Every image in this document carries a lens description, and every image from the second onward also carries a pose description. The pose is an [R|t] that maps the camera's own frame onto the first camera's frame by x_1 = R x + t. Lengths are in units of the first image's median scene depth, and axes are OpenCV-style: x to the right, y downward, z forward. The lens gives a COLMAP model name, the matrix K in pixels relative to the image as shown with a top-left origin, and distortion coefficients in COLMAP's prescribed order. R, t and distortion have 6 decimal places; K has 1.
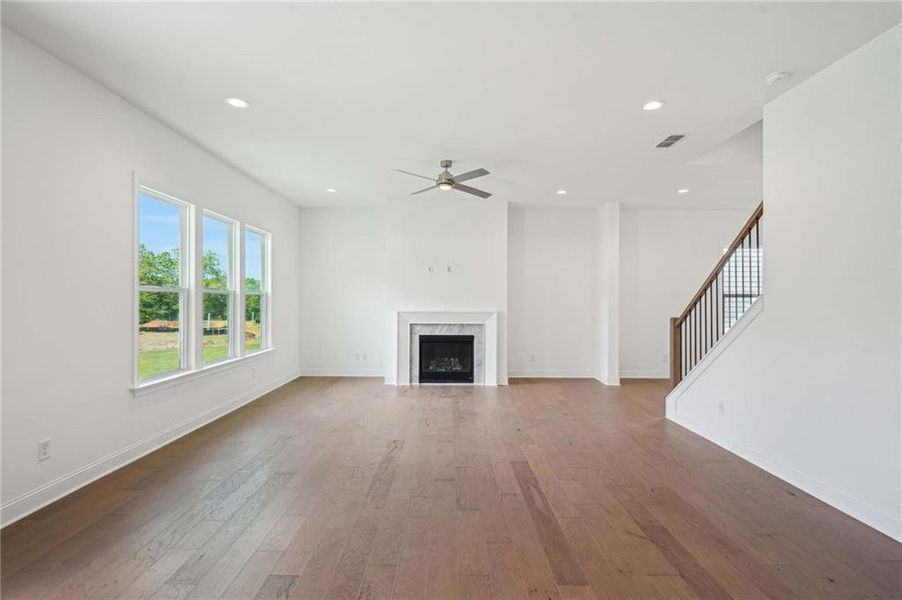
lens RADIAL K [[453.0, 0, 446.6], [0, 453.0, 299.9], [0, 0, 1]] dist [-0.008889, -0.001302]
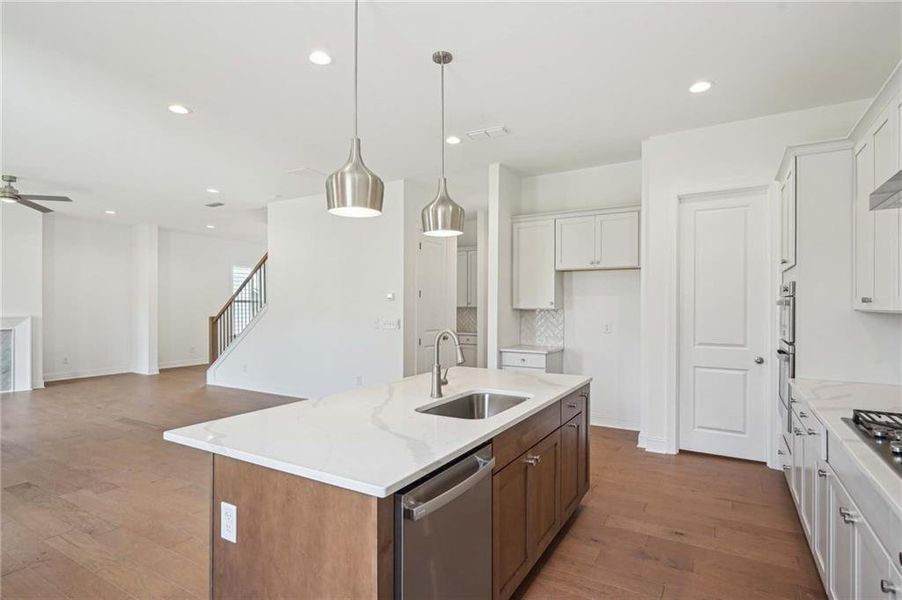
lens RADIAL K [[453.0, 0, 449.7], [0, 453.0, 303.7], [0, 0, 1]] dist [-0.008889, -0.001302]
pose [[0.513332, -0.001503, 0.858189, -0.369148], [0.002376, 0.999997, 0.000330, -0.001157], [-0.858187, 0.001870, 0.513334, -0.433901]]
